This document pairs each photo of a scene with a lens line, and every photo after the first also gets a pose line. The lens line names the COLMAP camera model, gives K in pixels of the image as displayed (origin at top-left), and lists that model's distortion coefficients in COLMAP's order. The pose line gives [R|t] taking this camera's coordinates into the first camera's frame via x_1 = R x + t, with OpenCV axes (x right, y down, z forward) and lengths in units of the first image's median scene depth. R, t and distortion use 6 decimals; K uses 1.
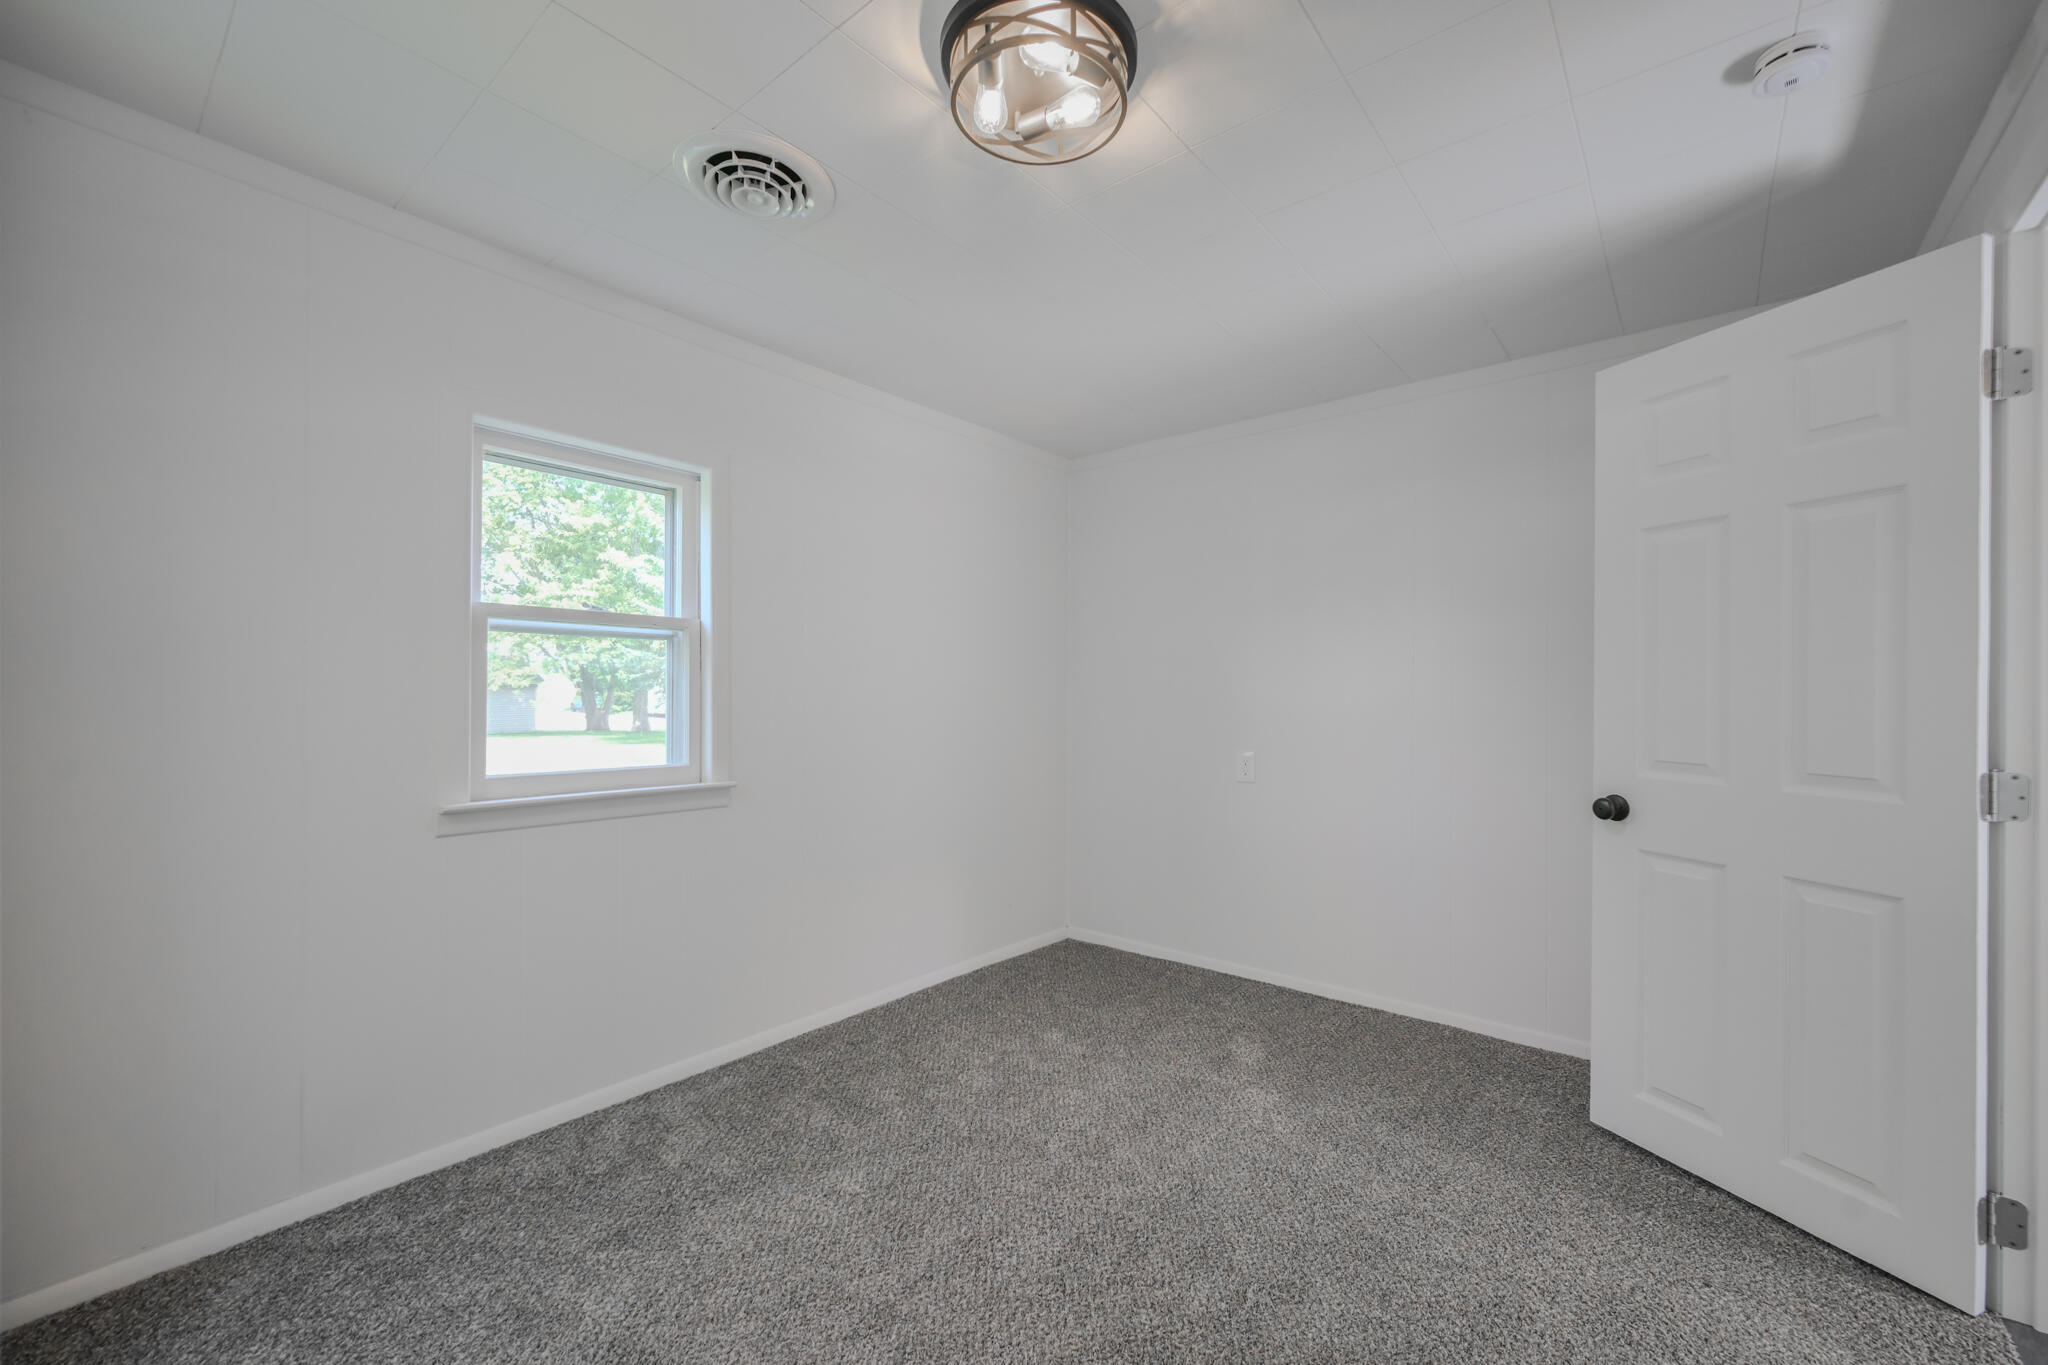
lens RADIAL K [[826.0, 0, 1024.0], [0, 826.0, 682.5], [0, 0, 1]] dist [-0.001107, -0.000278]
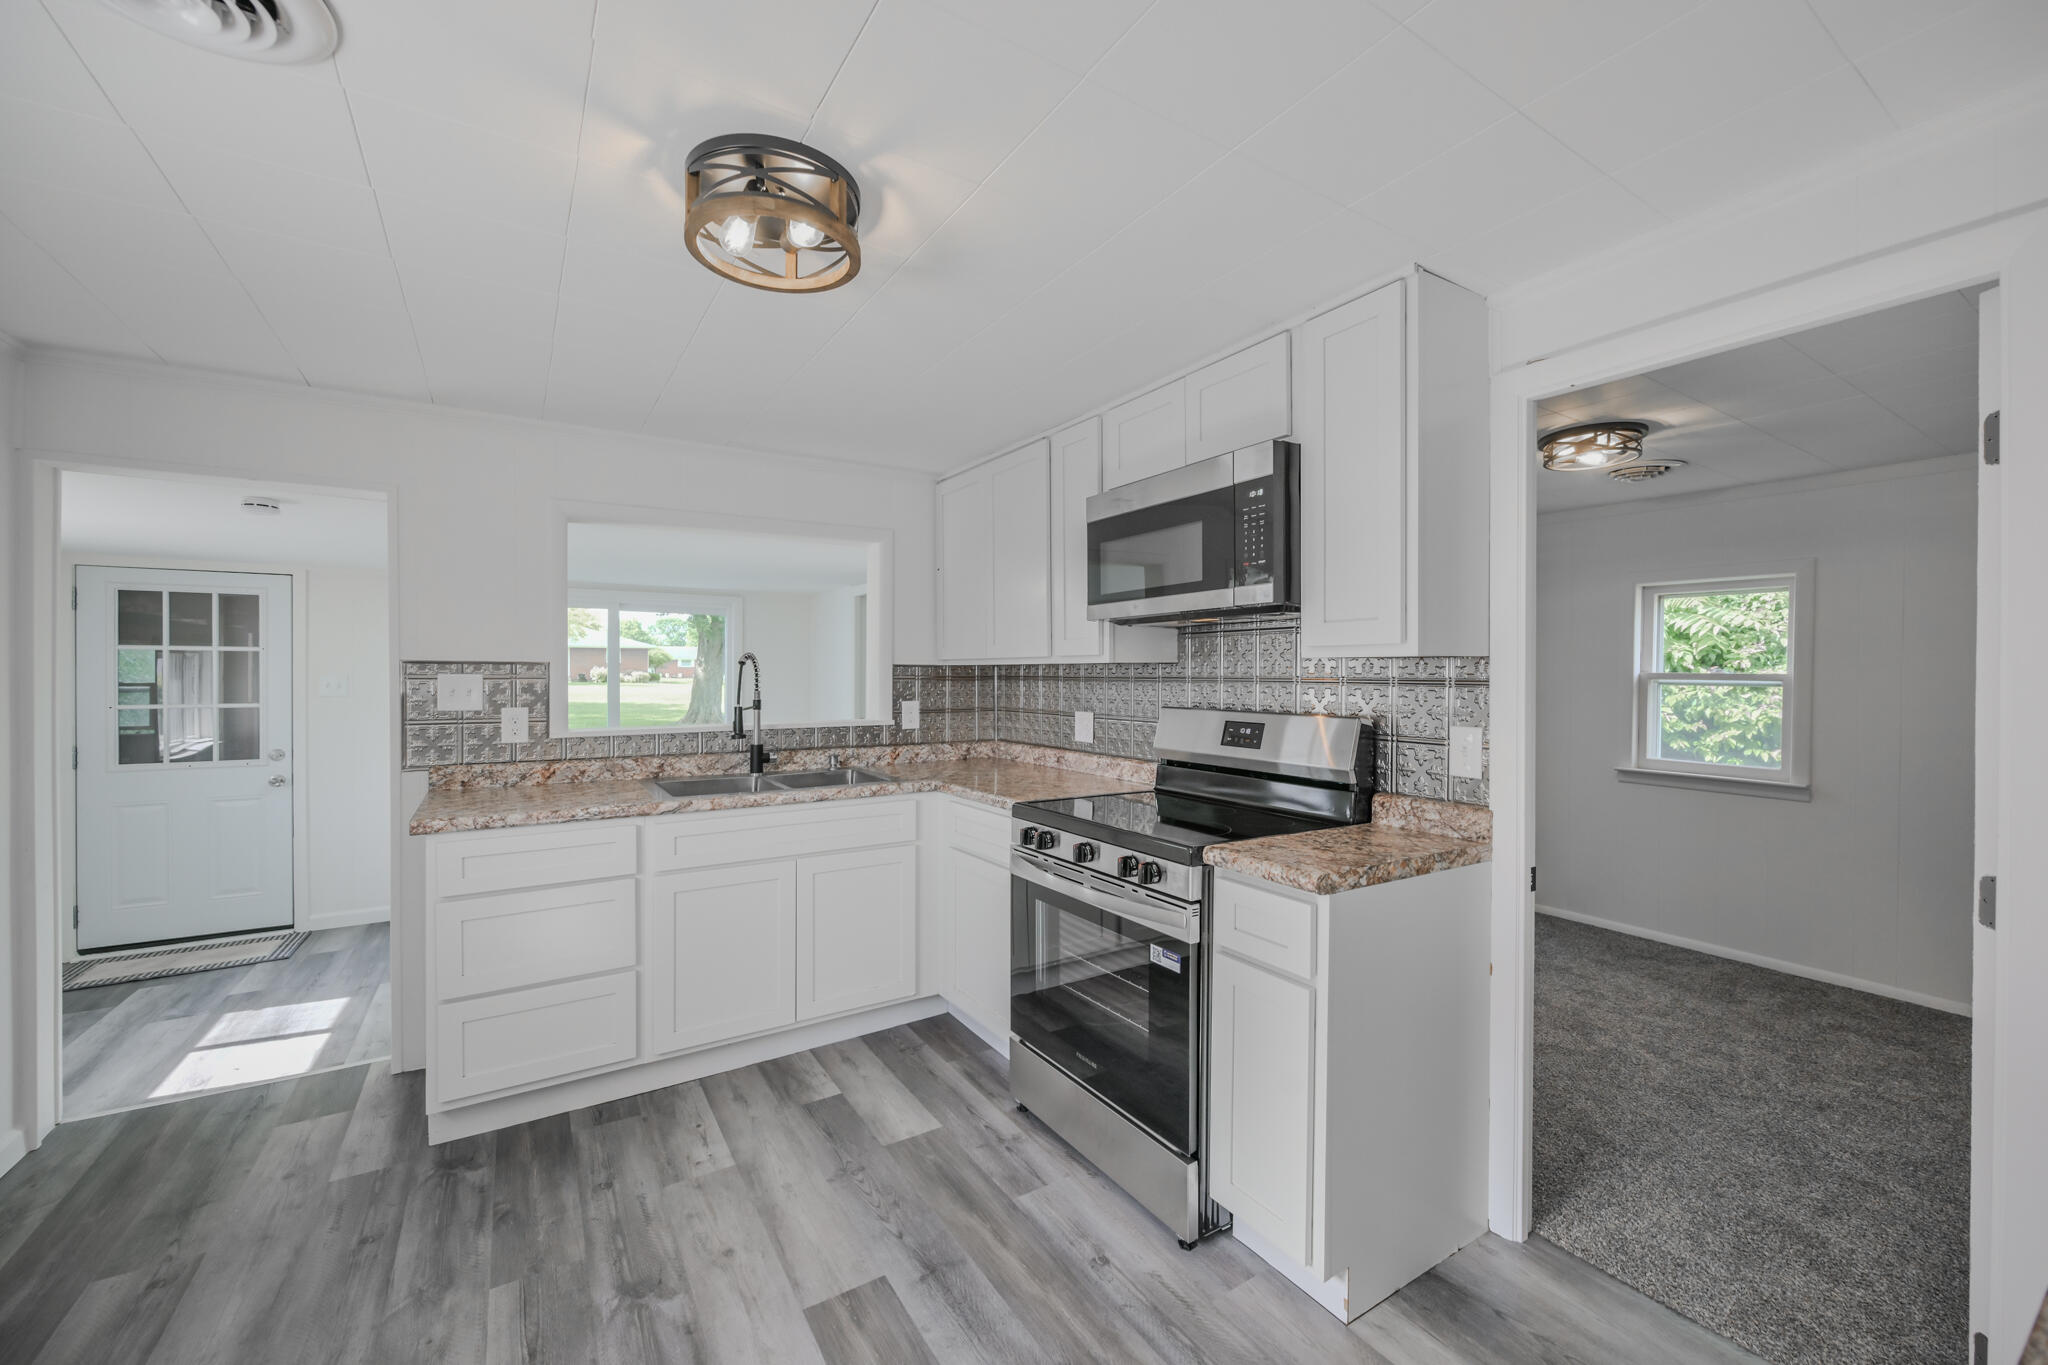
lens RADIAL K [[806.9, 0, 1023.3], [0, 806.9, 674.9], [0, 0, 1]] dist [-0.000904, -0.000196]
pose [[-0.323952, -0.003434, -0.946067, 1.617190], [0.004853, 0.999974, -0.005292, -0.081833], [0.946061, -0.006306, -0.323927, 0.177633]]
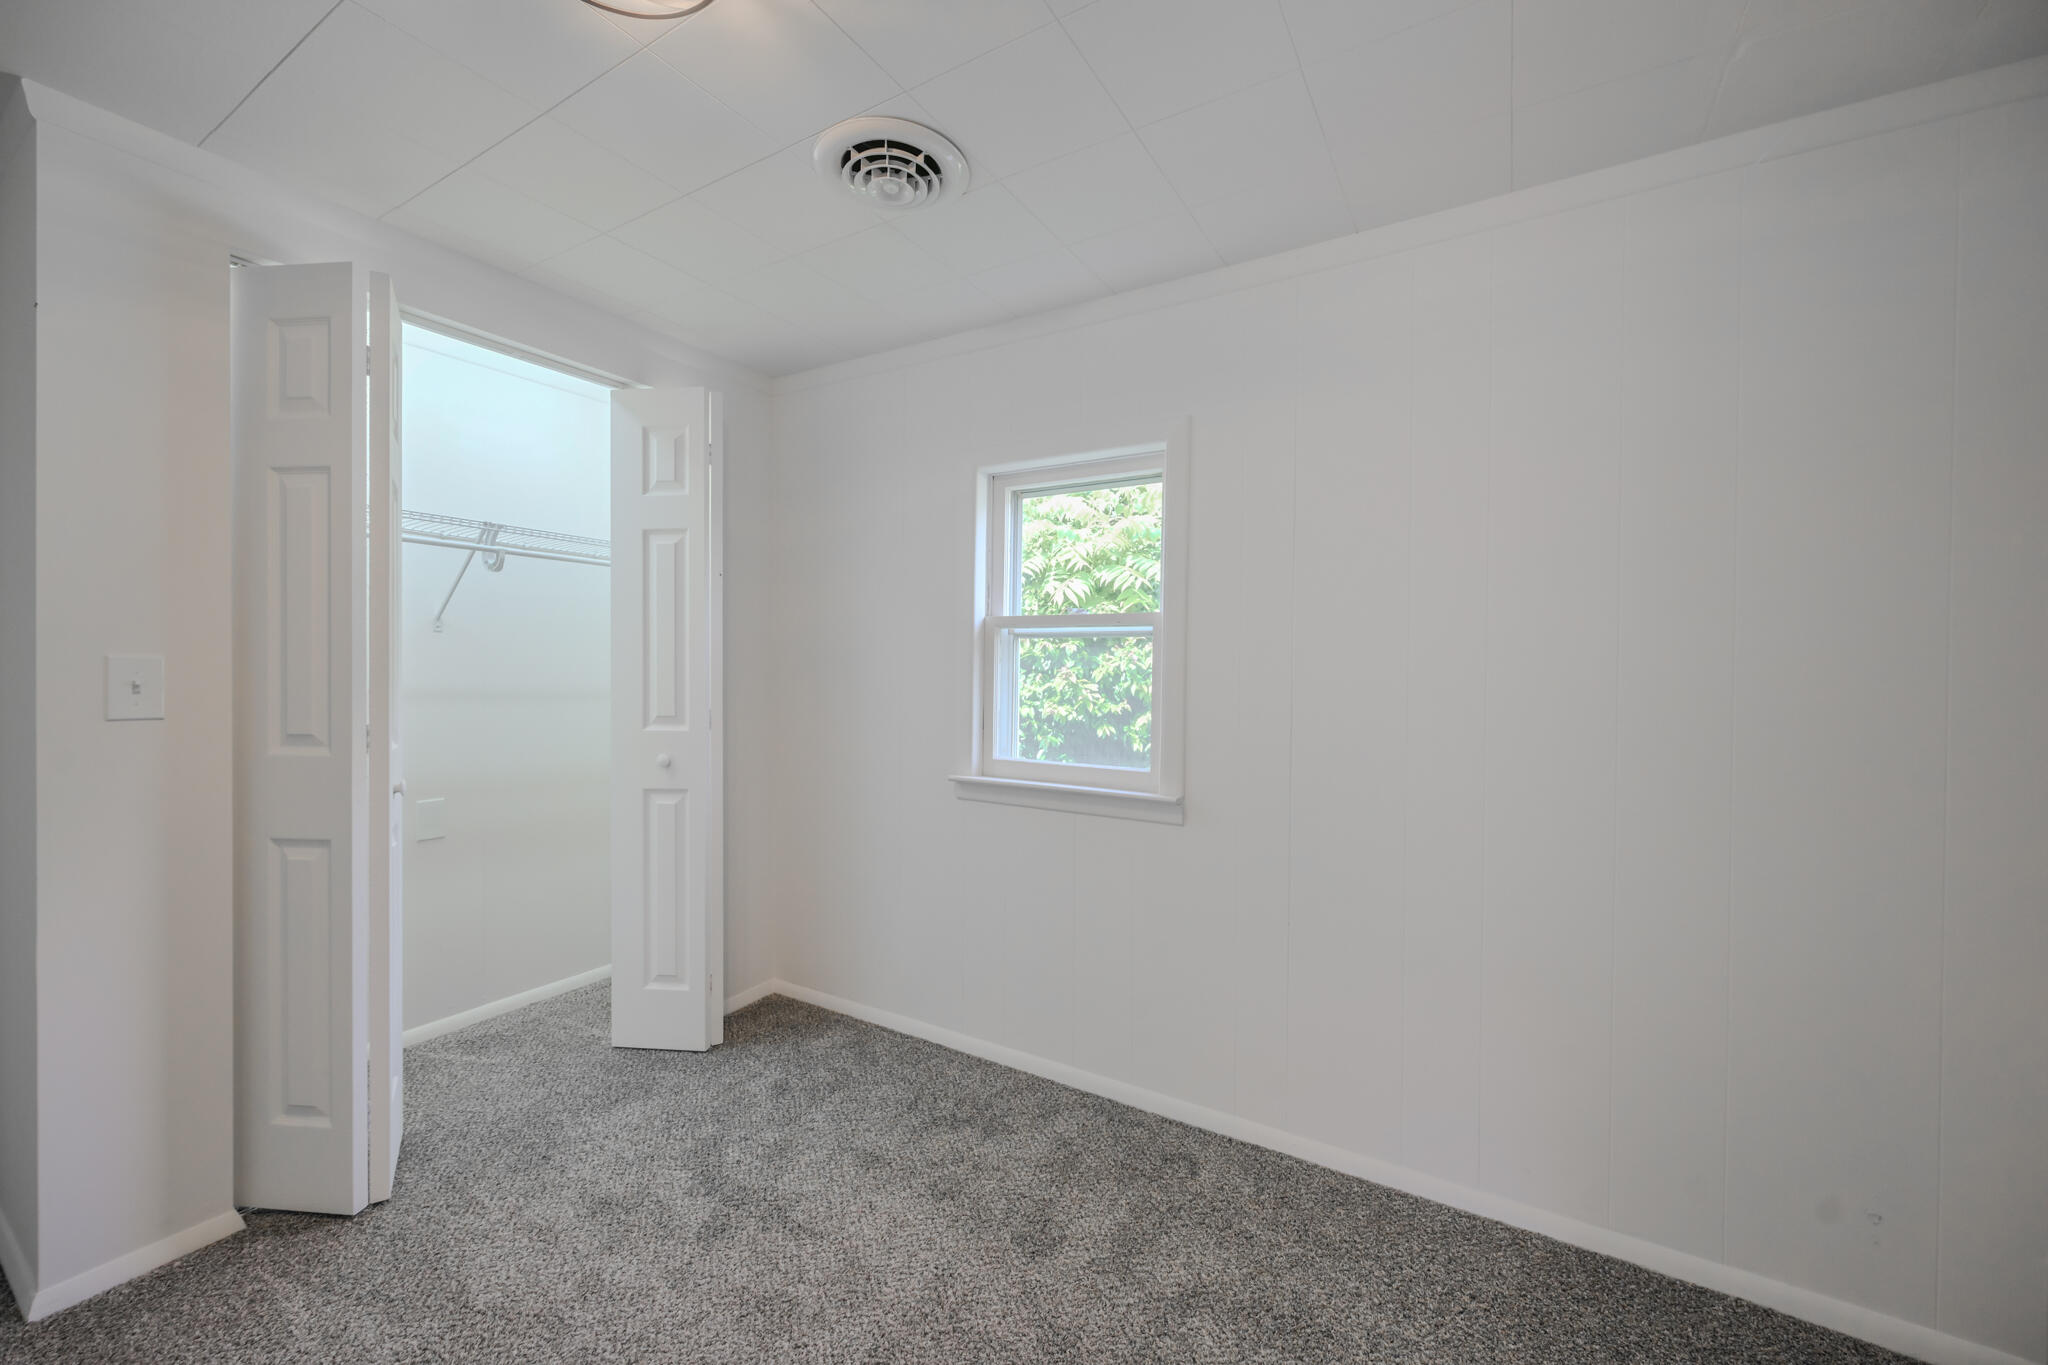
lens RADIAL K [[806.9, 0, 1023.3], [0, 806.9, 674.9], [0, 0, 1]] dist [-0.000904, -0.000196]
pose [[0.139483, 0.002179, -0.990222, 0.514844], [0.005778, 0.999979, 0.003014, -0.012791], [0.990208, -0.006142, 0.139468, 0.816488]]
